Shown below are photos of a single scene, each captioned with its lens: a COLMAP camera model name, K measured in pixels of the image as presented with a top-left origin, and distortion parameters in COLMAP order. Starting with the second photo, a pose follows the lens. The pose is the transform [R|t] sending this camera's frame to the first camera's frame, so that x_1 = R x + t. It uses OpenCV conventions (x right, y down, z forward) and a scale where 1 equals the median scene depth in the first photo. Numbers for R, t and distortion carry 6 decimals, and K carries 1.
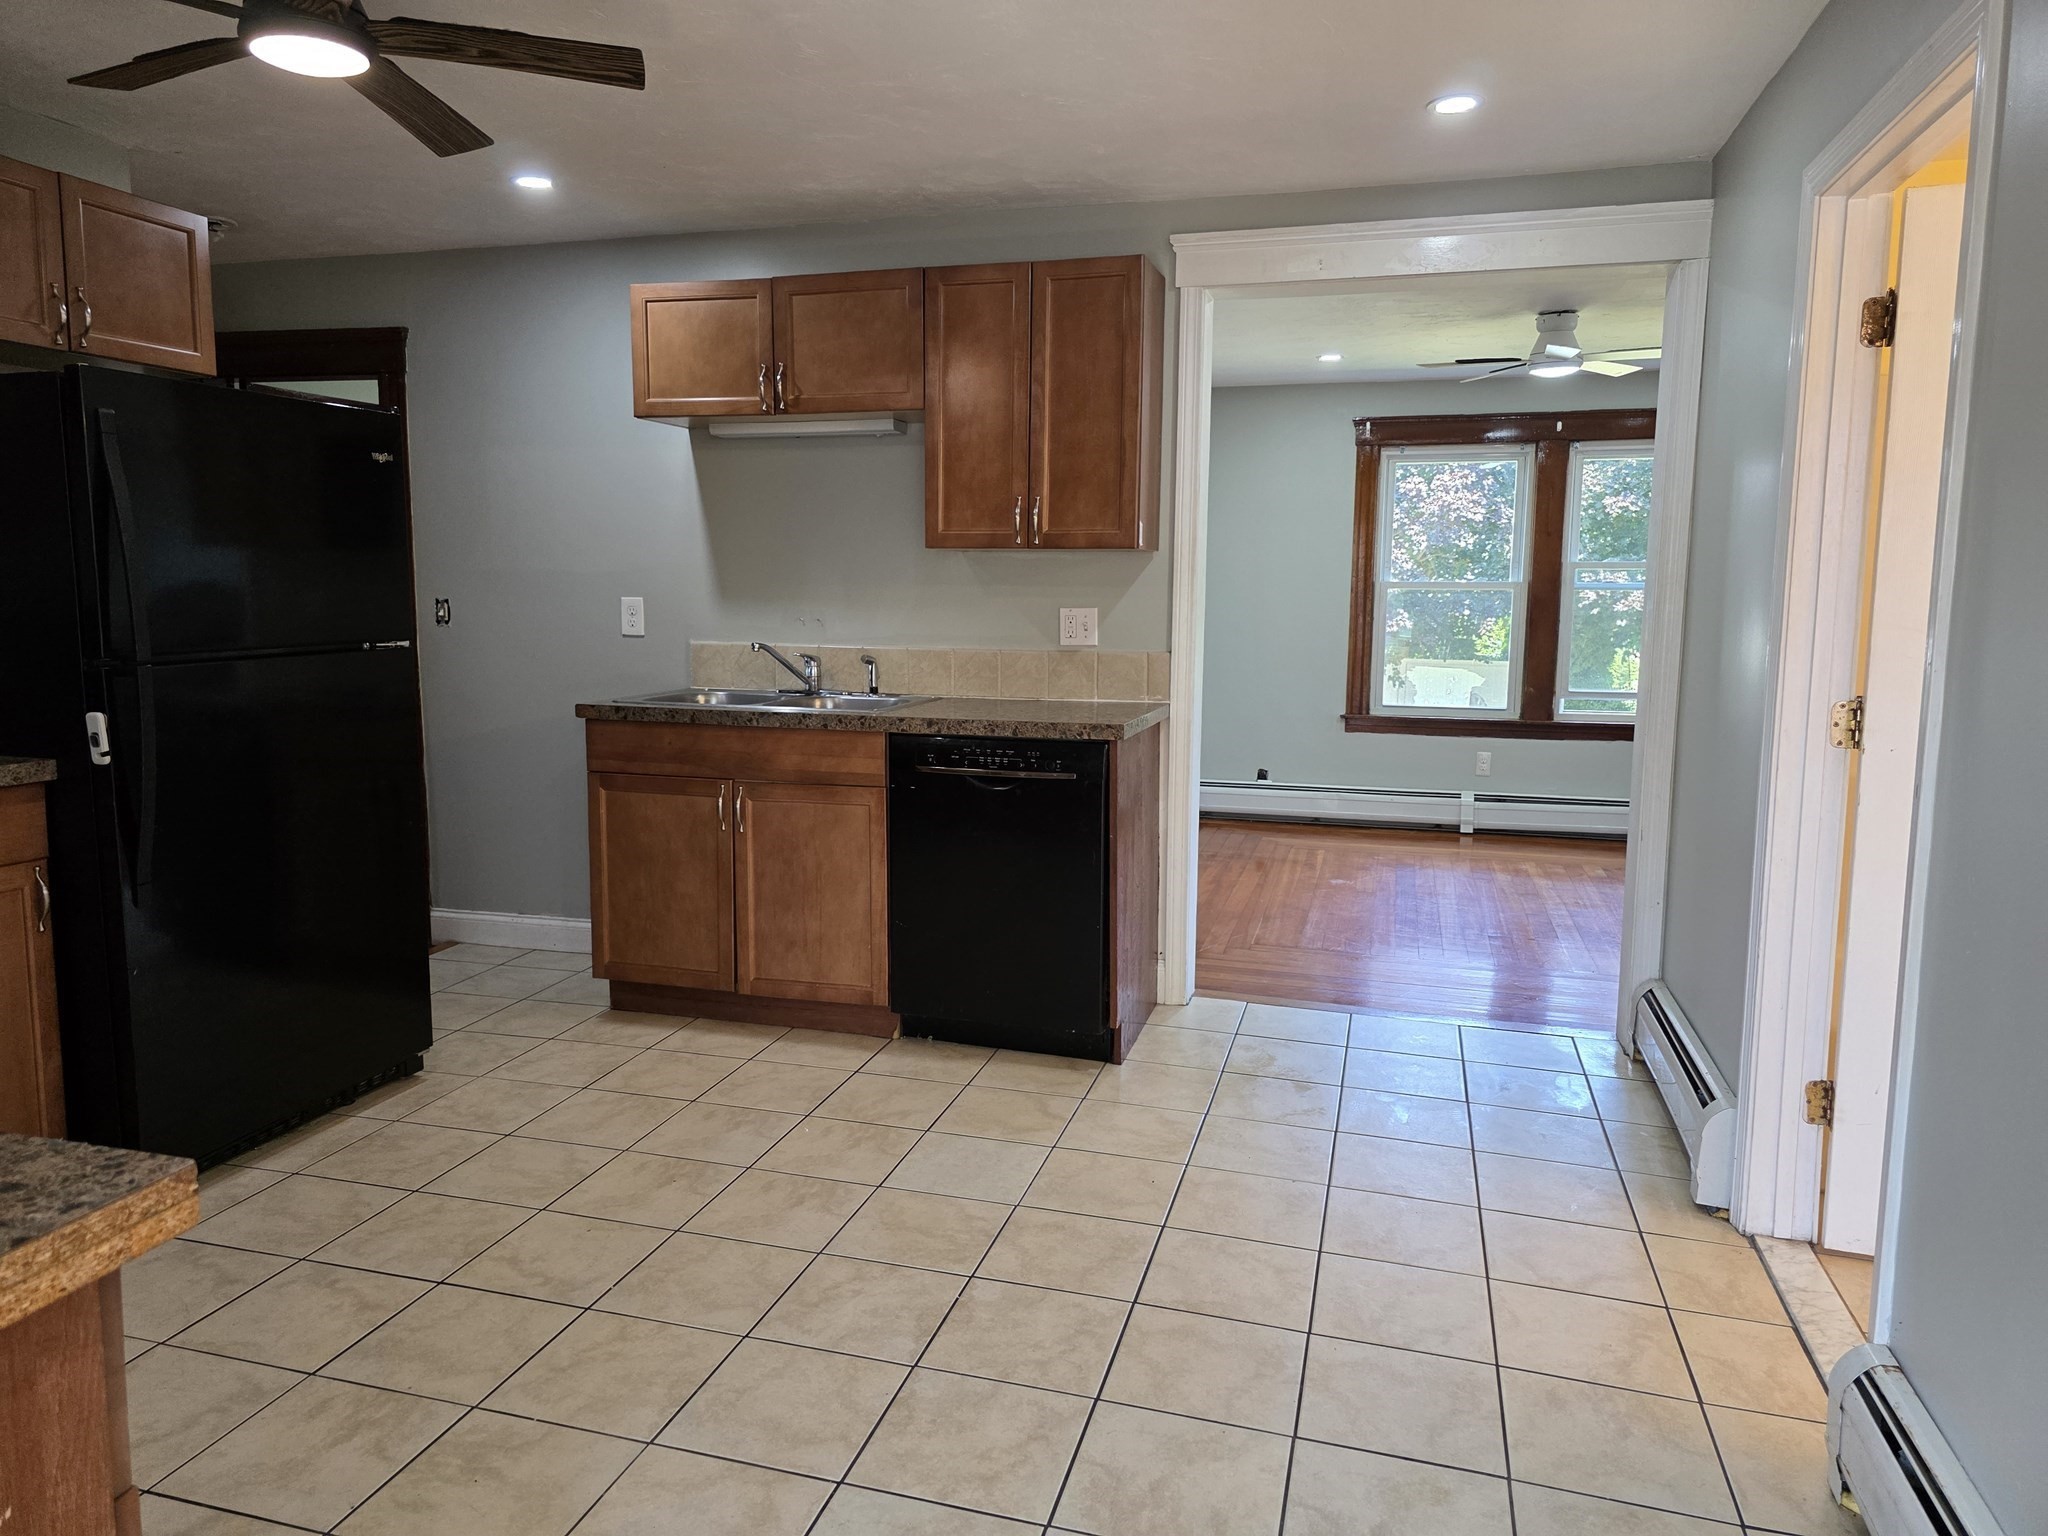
lens RADIAL K [[1395.6, 0, 1025.0], [0, 1395.6, 759.3], [0, 0, 1]] dist [-0.003563, 0.001692]
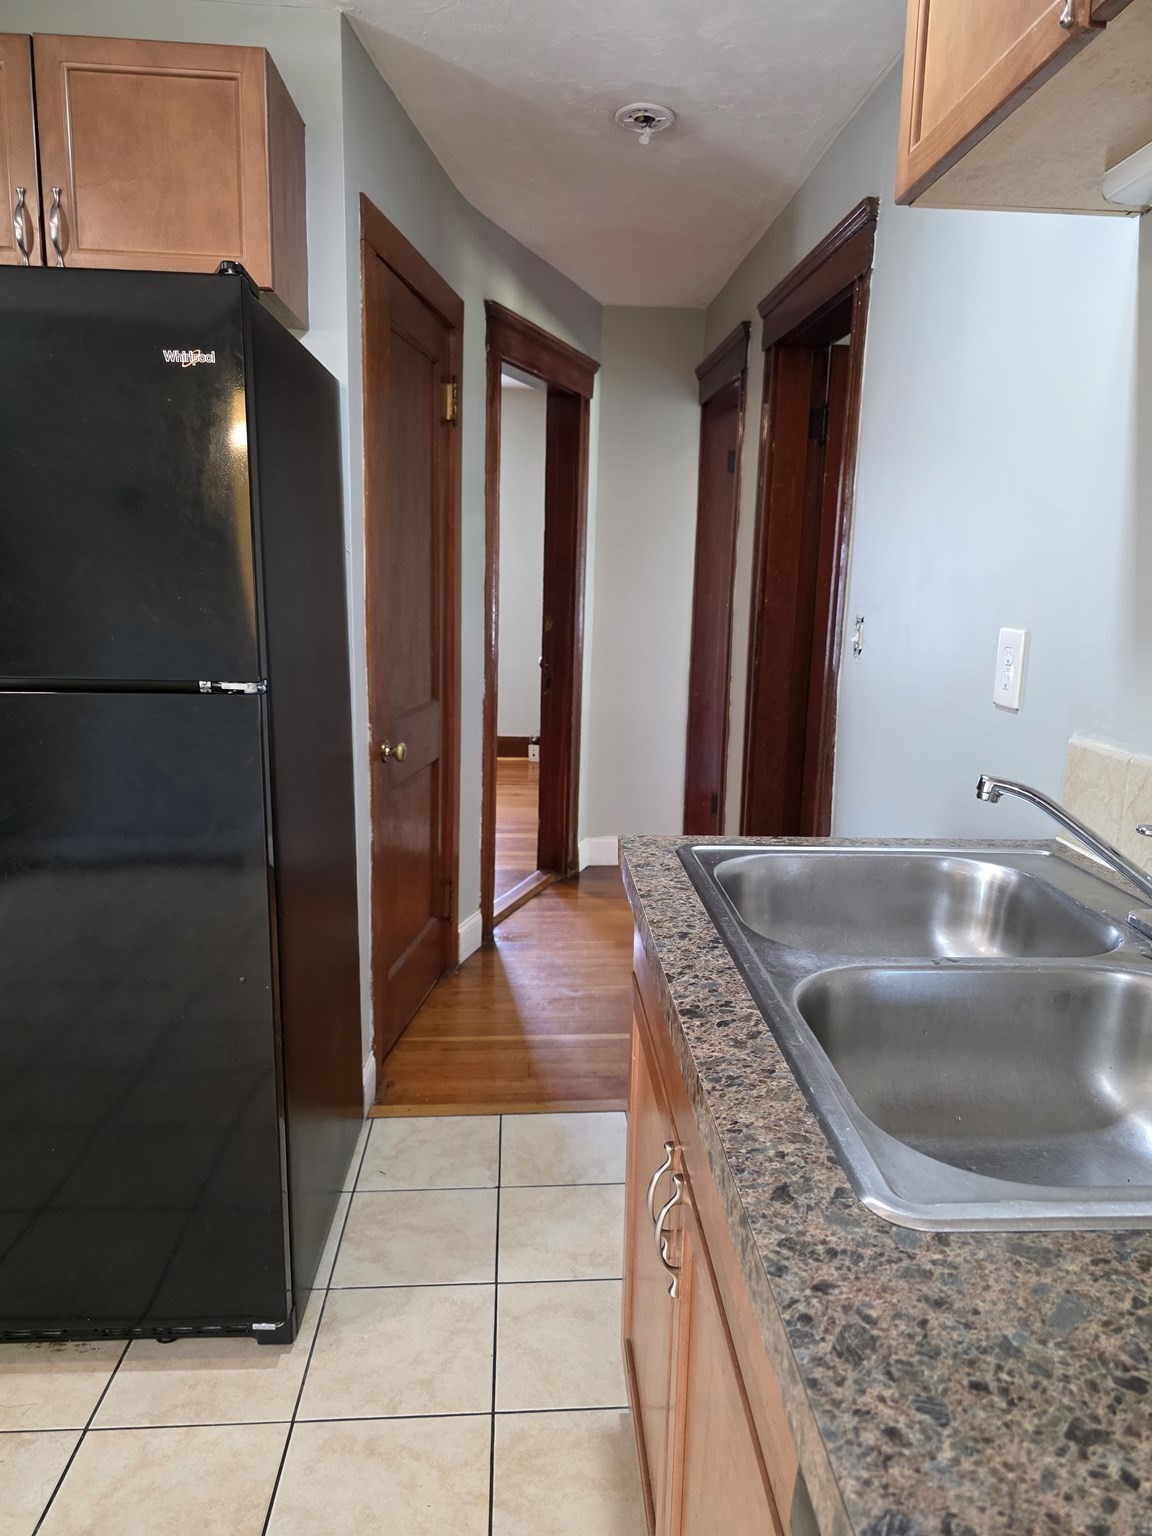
lens RADIAL K [[1046.7, 0, 582.9], [0, 1046.7, 774.5], [0, 0, 1]] dist [-0.003563, 0.001692]
pose [[0.343716, 0.180797, -0.921505, 0.013144], [-0.141113, 0.980093, 0.139657, -0.129643], [0.928411, 0.082034, 0.362387, 0.982946]]
